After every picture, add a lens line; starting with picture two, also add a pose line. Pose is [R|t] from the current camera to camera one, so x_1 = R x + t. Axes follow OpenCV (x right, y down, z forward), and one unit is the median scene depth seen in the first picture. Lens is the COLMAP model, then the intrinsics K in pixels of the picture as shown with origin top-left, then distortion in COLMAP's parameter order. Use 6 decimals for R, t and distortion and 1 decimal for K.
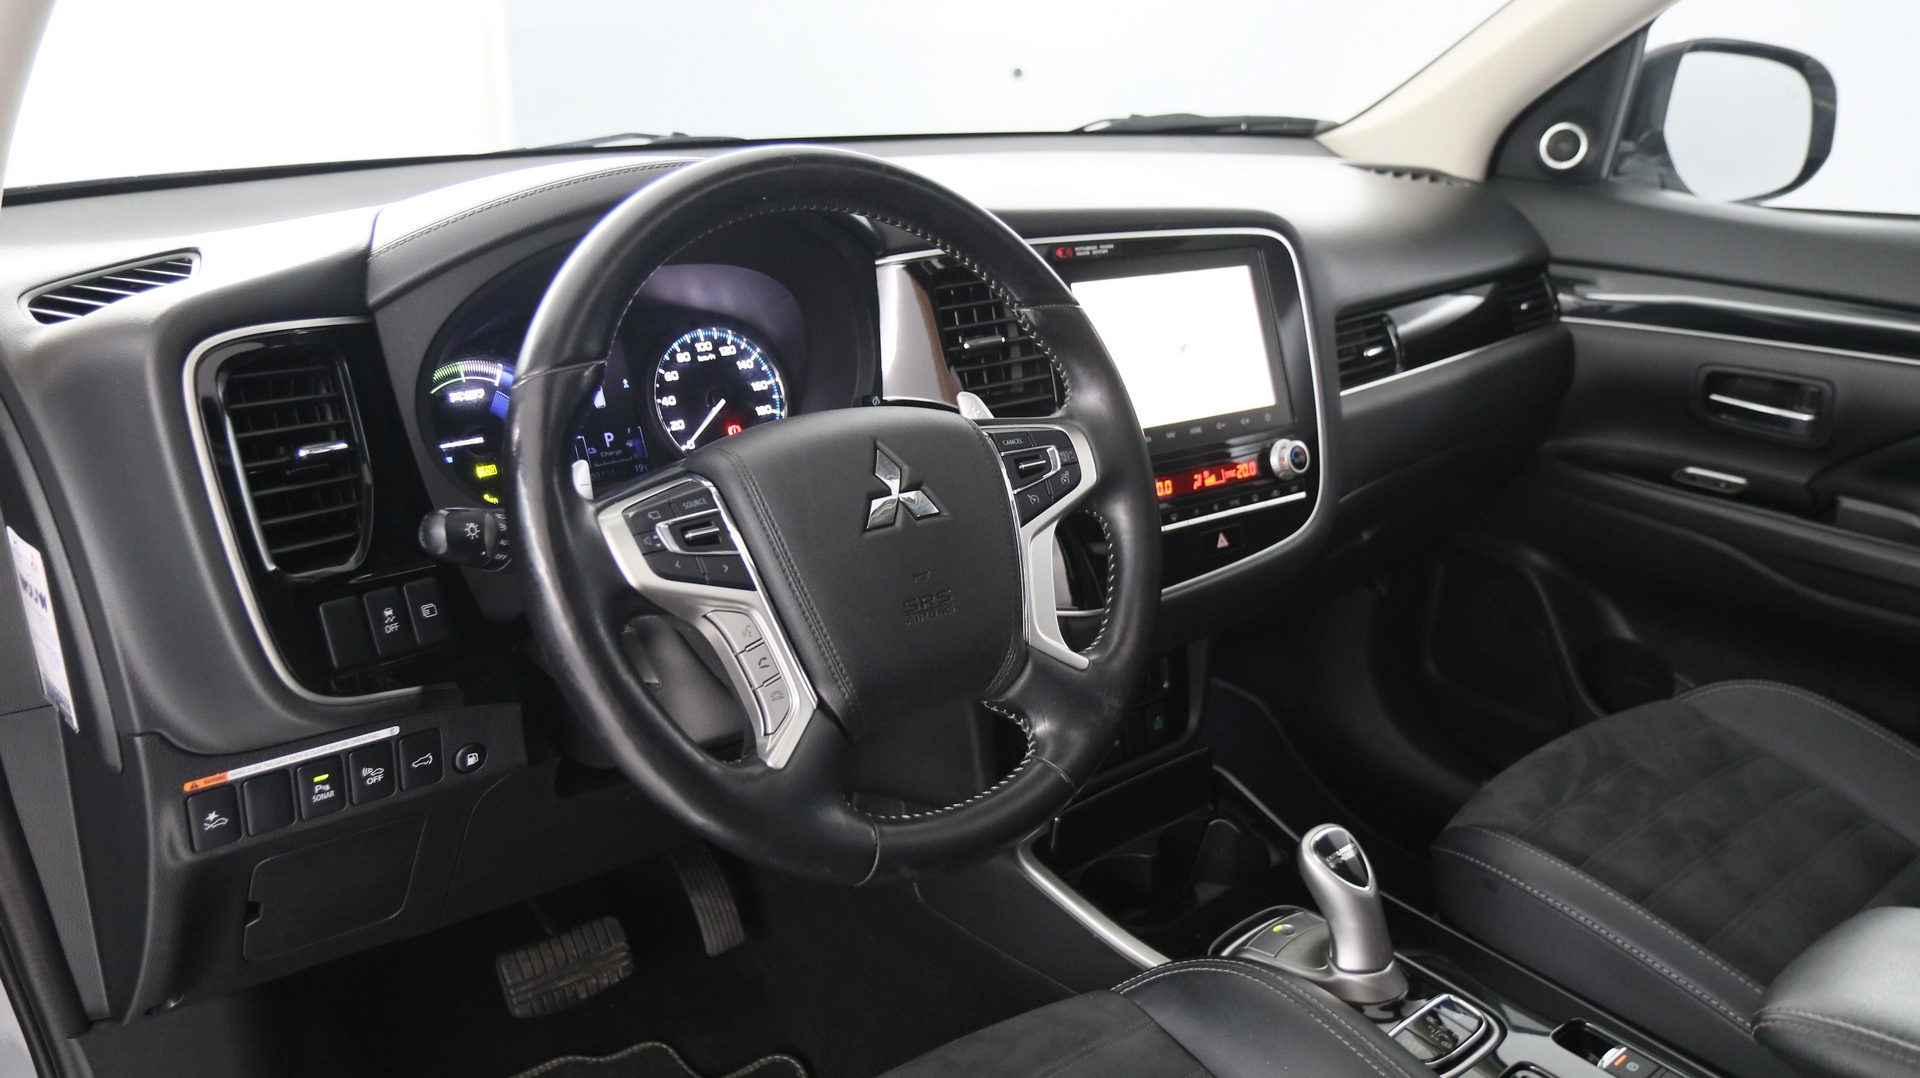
lens RADIAL K [[1467.5, 0, 978.9], [0, 1467.5, 541.4], [0, 0, 1]] dist [-0.022198, 0.014725]
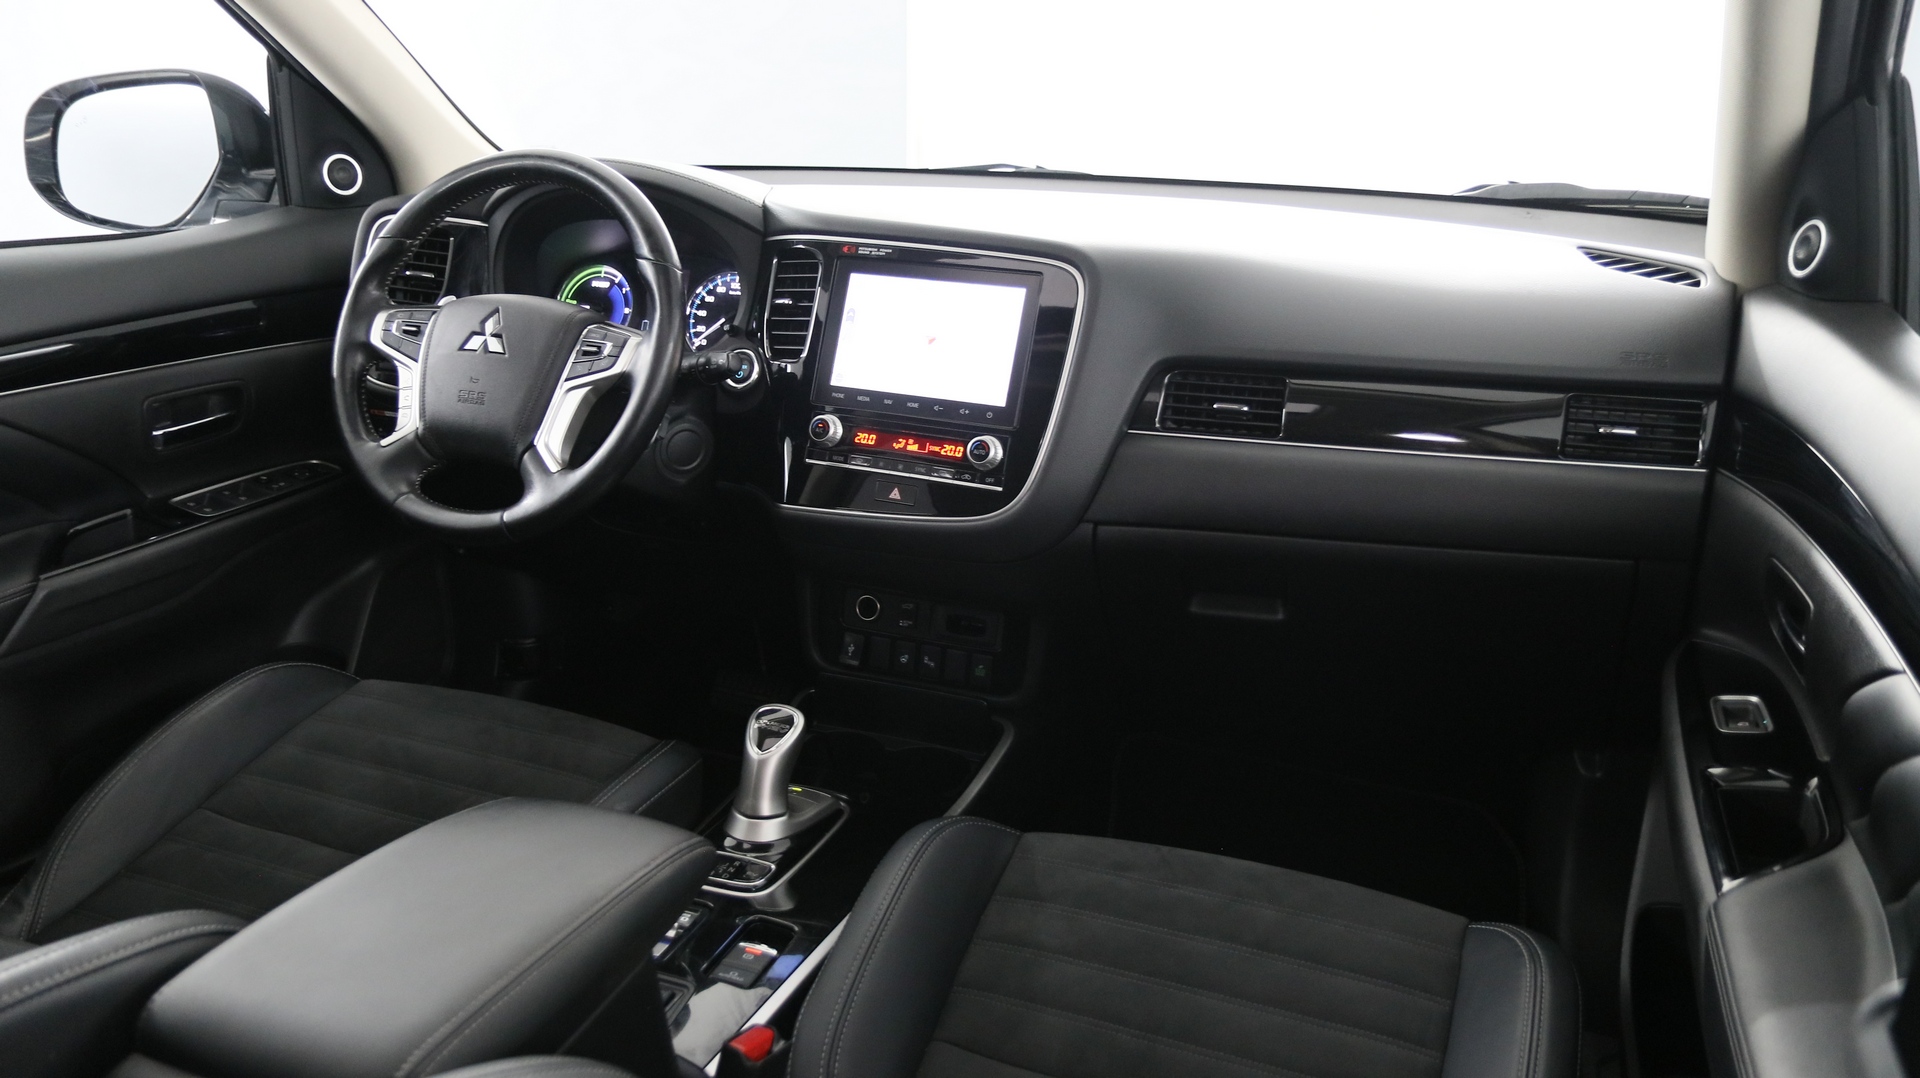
lens RADIAL K [[1467.5, 0, 954.8], [0, 1467.5, 559.0], [0, 0, 1]] dist [-0.022198, 0.014725]
pose [[0.467147, 0.271642, -0.841418, 1.217181], [-0.297615, 0.944415, 0.139660, -0.133283], [0.832586, 0.185177, 0.522025, 0.392138]]
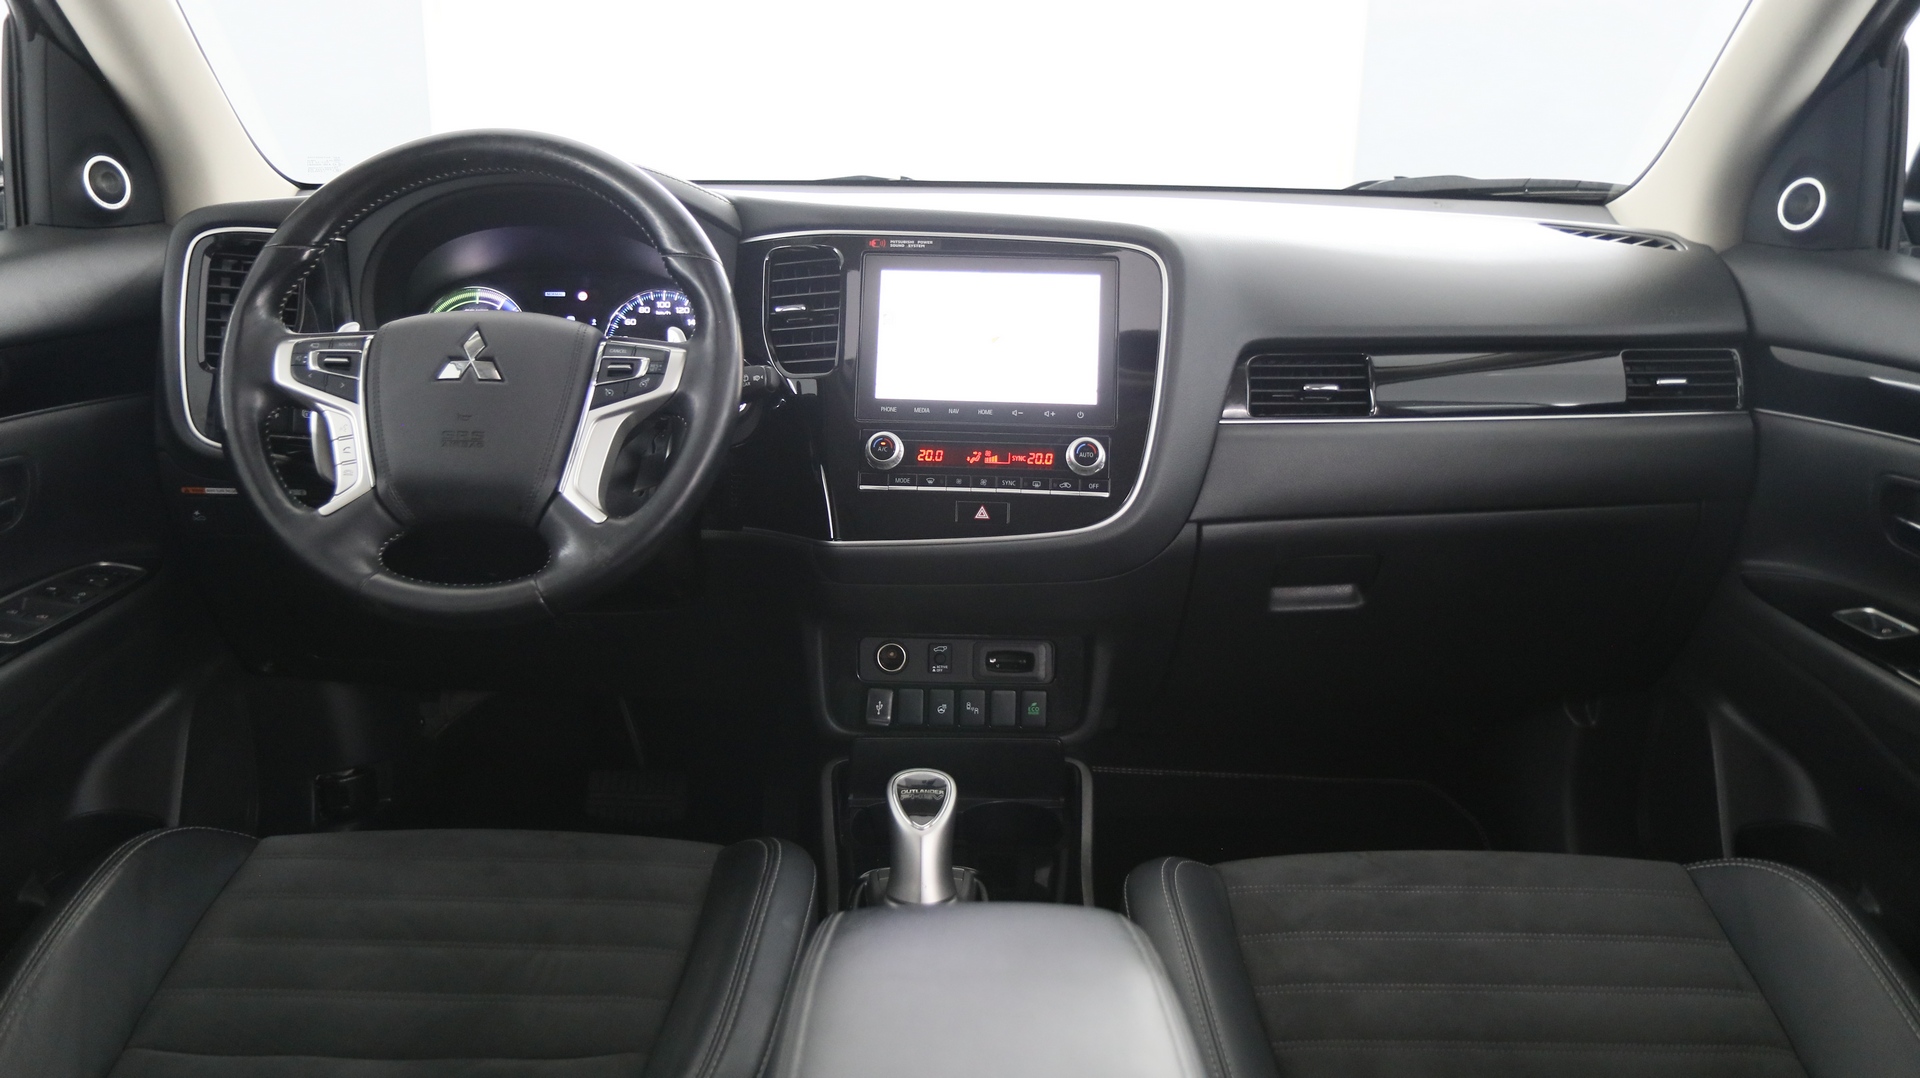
lens RADIAL K [[1467.5, 0, 961.7], [0, 1467.5, 554.8], [0, 0, 1]] dist [-0.022198, 0.014725]
pose [[0.766424, 0.158452, -0.622484, 0.815698], [-0.210520, 0.977535, -0.010369, 0.043110], [0.606857, 0.138993, 0.782563, 0.138007]]
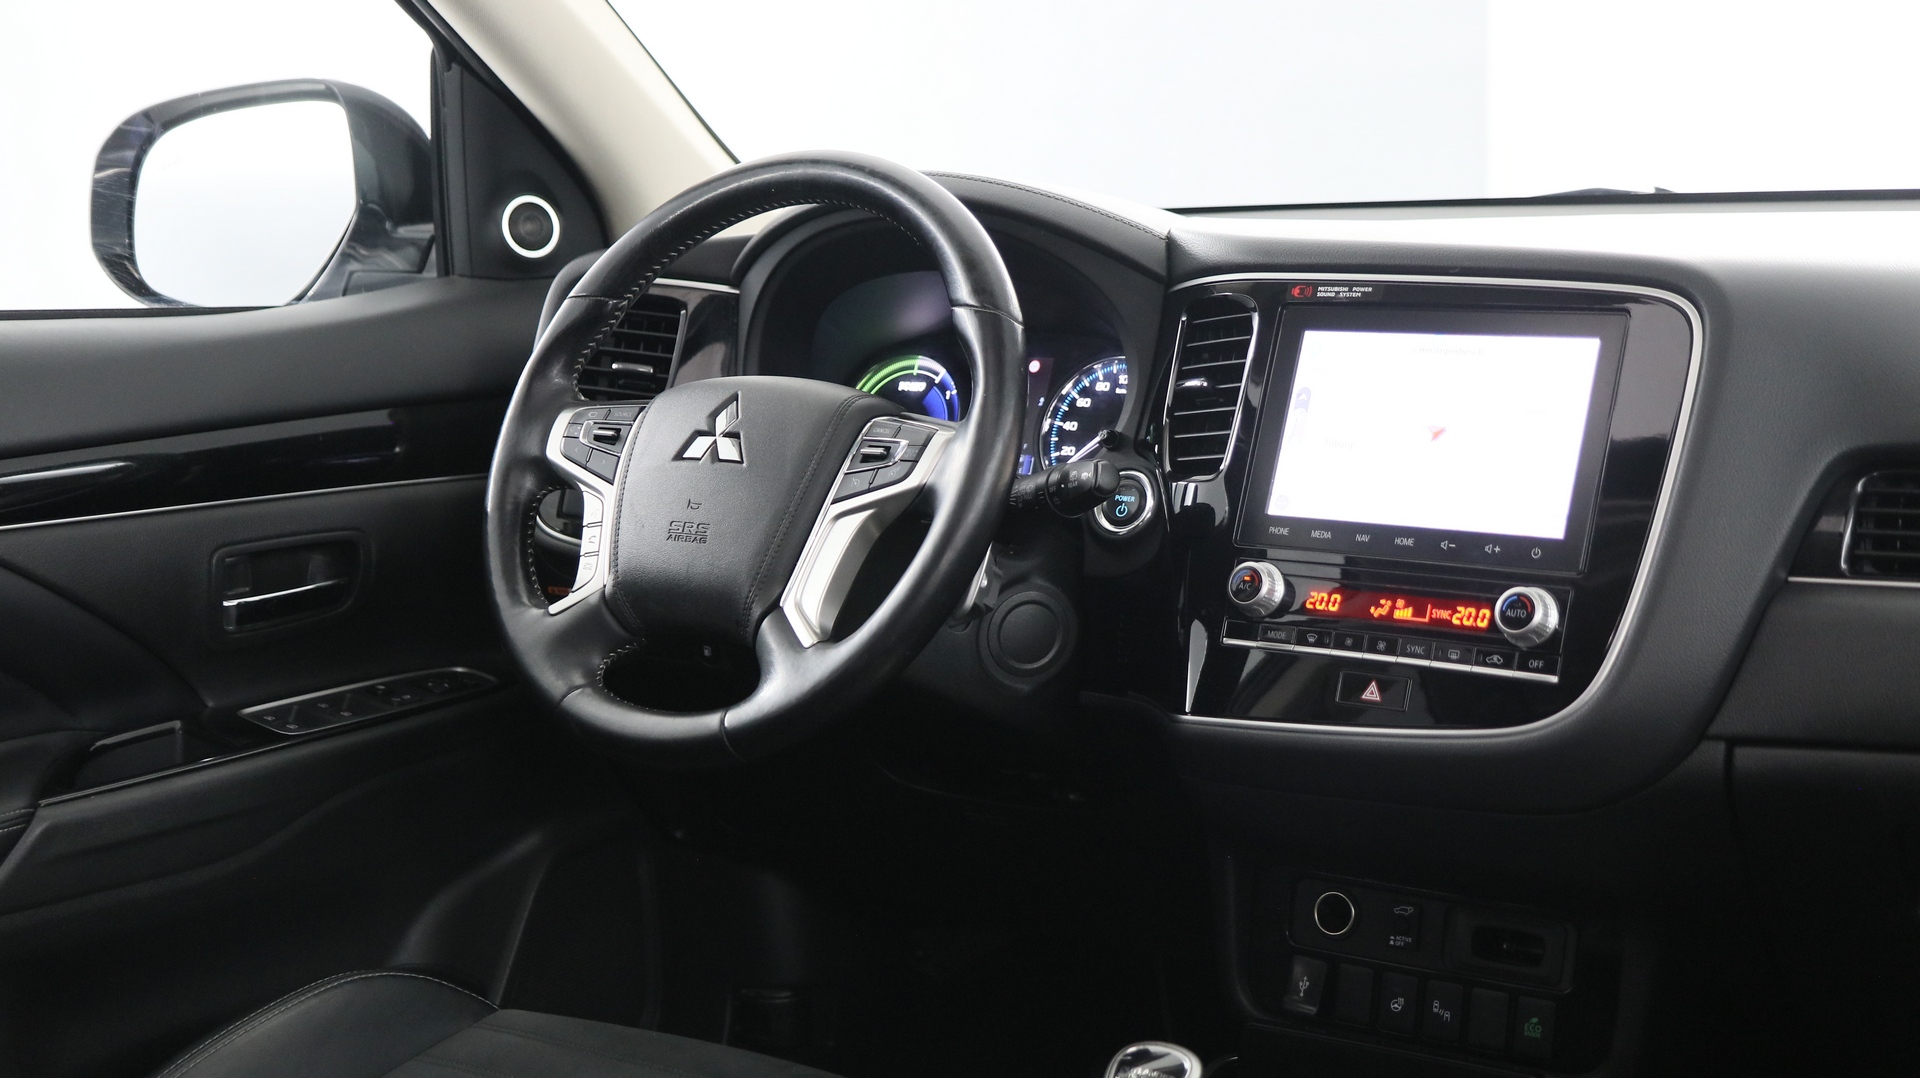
lens RADIAL K [[2590.4, 0, 954.4], [0, 2590.4, 557.0], [0, 0, 1]] dist [0.018118, 0.000000]
pose [[0.241058, 0.116488, -0.963494, 1.299390], [-0.292282, 0.955392, 0.042382, -0.056144], [0.925452, 0.271396, 0.264352, 0.443454]]
